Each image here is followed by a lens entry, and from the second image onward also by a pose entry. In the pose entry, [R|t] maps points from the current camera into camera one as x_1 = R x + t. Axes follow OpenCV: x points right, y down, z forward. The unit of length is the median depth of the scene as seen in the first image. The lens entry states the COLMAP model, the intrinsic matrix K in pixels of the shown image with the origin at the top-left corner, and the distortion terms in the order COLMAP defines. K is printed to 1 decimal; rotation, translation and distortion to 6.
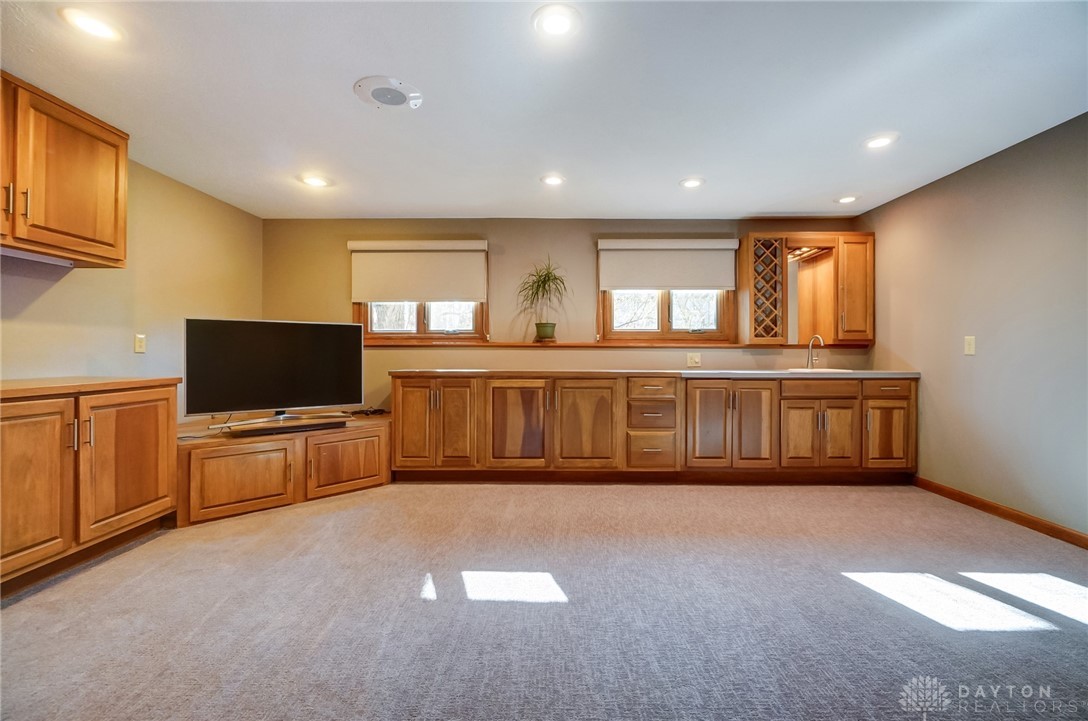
lens RADIAL K [[468.5, 0, 550.0], [0, 468.5, 355.3], [0, 0, 1]] dist [-0.001085, -0.000302]
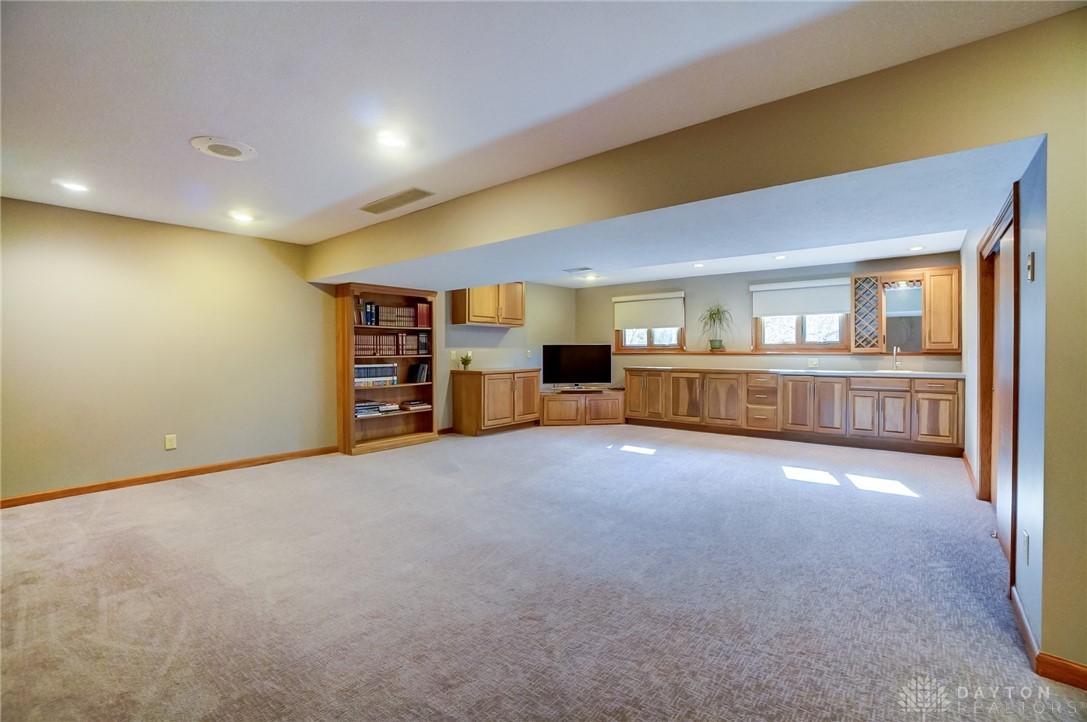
lens RADIAL K [[474.8, 0, 553.2], [0, 474.8, 354.8], [0, 0, 1]] dist [-0.061853, 0.020822]
pose [[0.787863, 0.000519, -0.615850, 0.658412], [0.002749, 0.999987, 0.004360, -0.029002], [0.615844, -0.005128, 0.787851, -0.766771]]
